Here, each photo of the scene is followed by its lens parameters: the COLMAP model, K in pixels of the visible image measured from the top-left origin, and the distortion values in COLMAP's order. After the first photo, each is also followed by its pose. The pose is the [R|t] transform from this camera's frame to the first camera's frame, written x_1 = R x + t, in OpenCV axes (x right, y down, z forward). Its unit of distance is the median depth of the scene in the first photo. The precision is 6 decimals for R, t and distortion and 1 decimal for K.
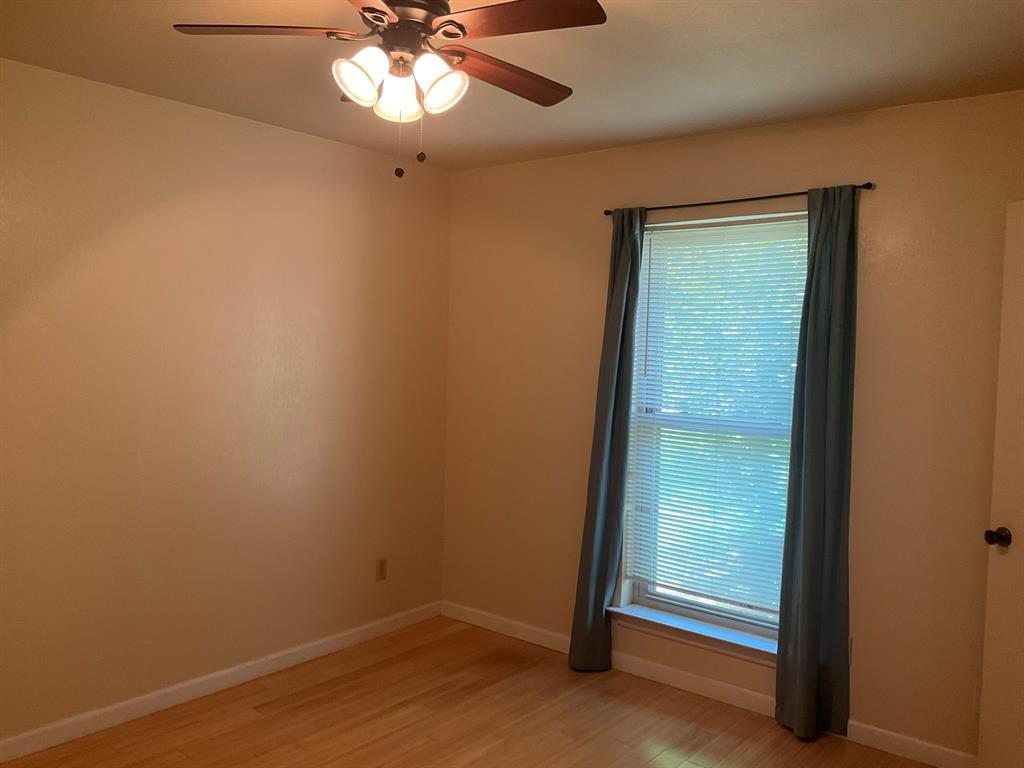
lens RADIAL K [[846.5, 0, 512.1], [0, 846.5, 378.6], [0, 0, 1]] dist [0.092817, -0.168646]
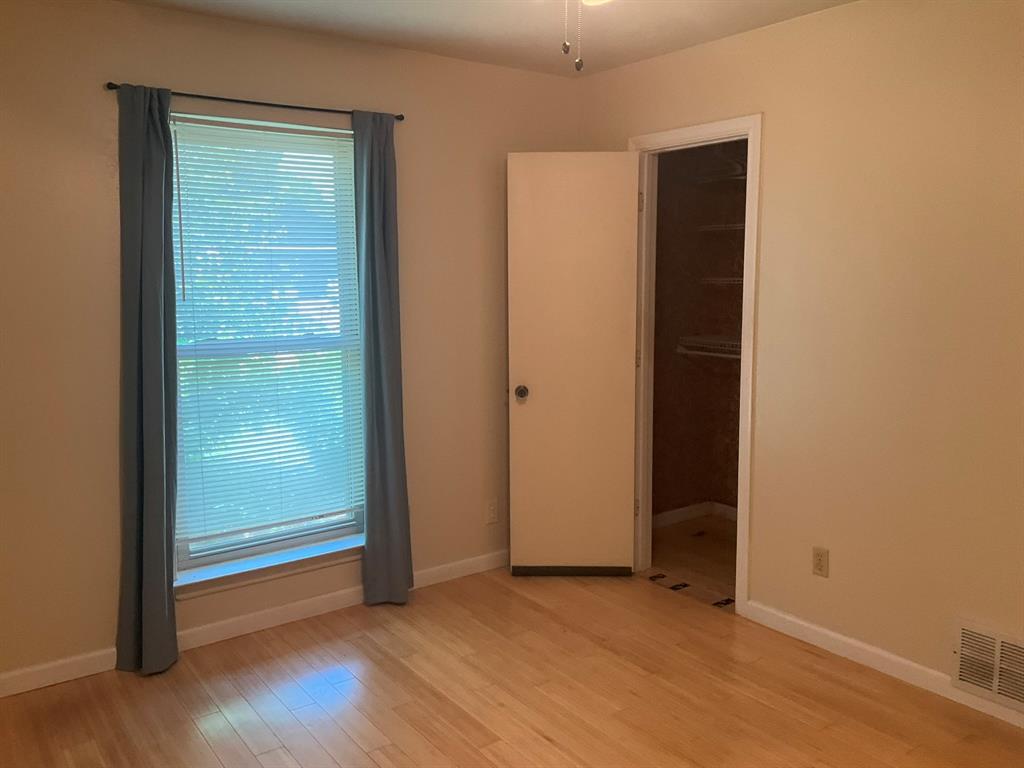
lens RADIAL K [[846.5, 0, 512.1], [0, 846.5, 378.6], [0, 0, 1]] dist [0.092817, -0.168646]
pose [[0.246671, -0.153187, 0.956915, -0.609065], [0.051069, 0.988110, 0.145016, -0.034021], [-0.967753, 0.013098, 0.251562, 0.506669]]
